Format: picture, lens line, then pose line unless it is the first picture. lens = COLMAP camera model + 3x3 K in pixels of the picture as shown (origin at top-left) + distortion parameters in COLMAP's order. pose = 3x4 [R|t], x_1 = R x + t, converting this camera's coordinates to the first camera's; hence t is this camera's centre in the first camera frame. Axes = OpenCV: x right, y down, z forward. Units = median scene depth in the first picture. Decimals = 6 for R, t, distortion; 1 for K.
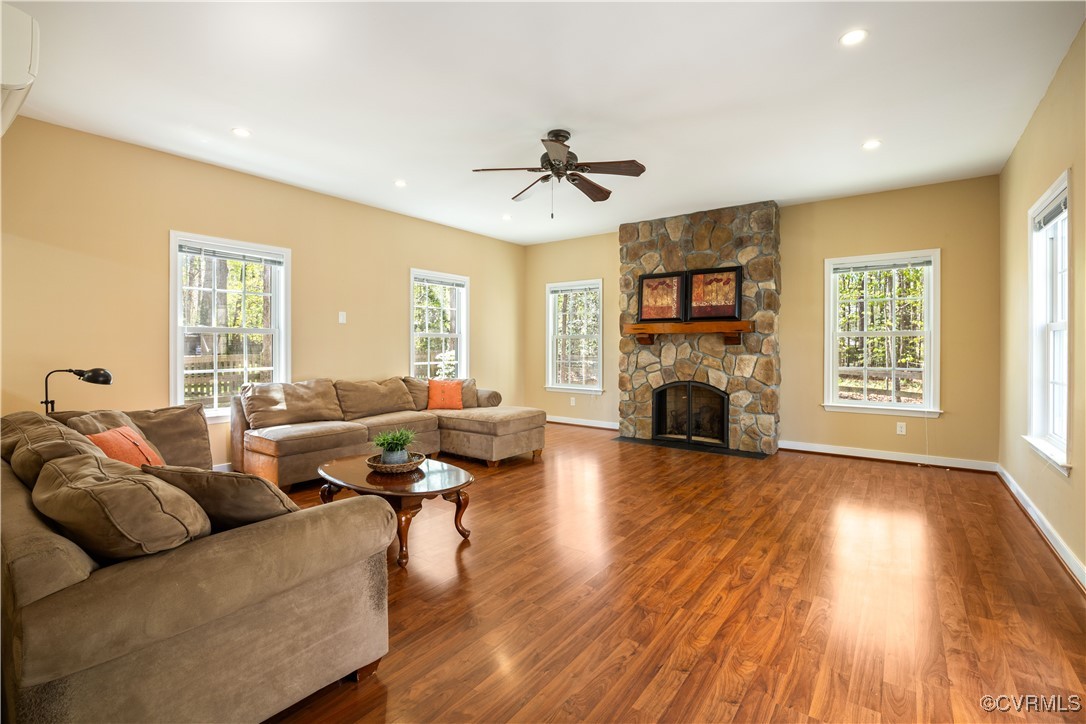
lens RADIAL K [[498.0, 0, 543.2], [0, 498.0, 352.5], [0, 0, 1]] dist [-0.025988, 0.000366]
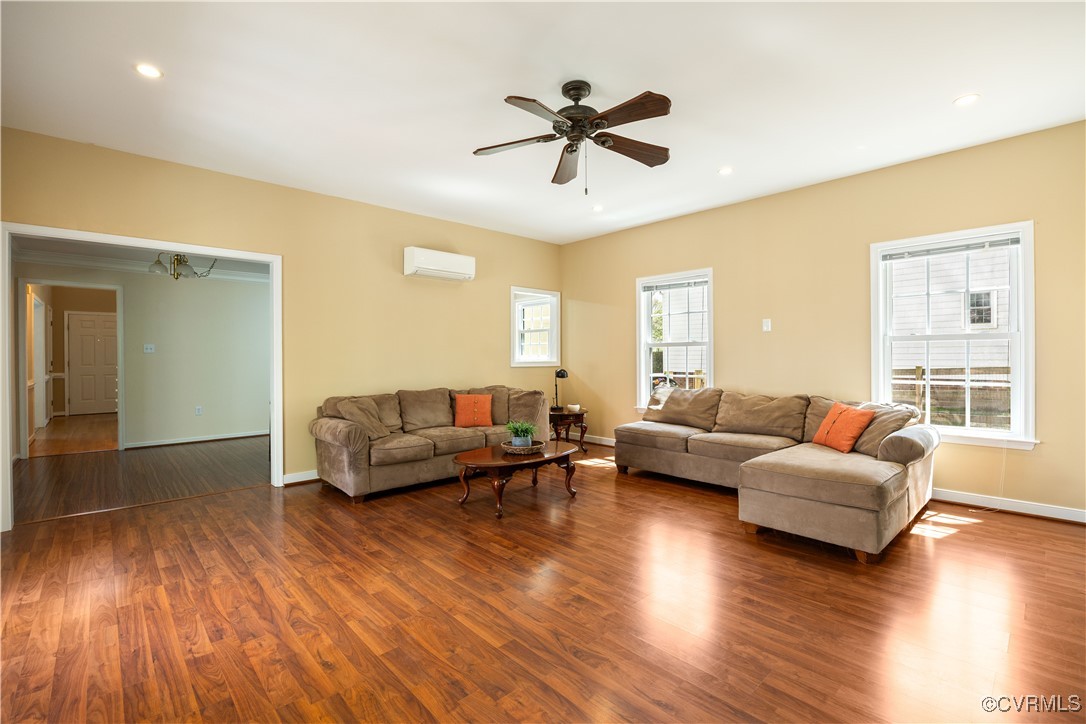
lens RADIAL K [[492.6, 0, 543.9], [0, 492.6, 360.3], [0, 0, 1]] dist [-0.015342, -0.000765]
pose [[-0.202238, 0.006071, -0.979318, 1.175472], [-0.006841, 0.999948, 0.007612, -0.019439], [0.979312, 0.008239, -0.202186, 1.610440]]
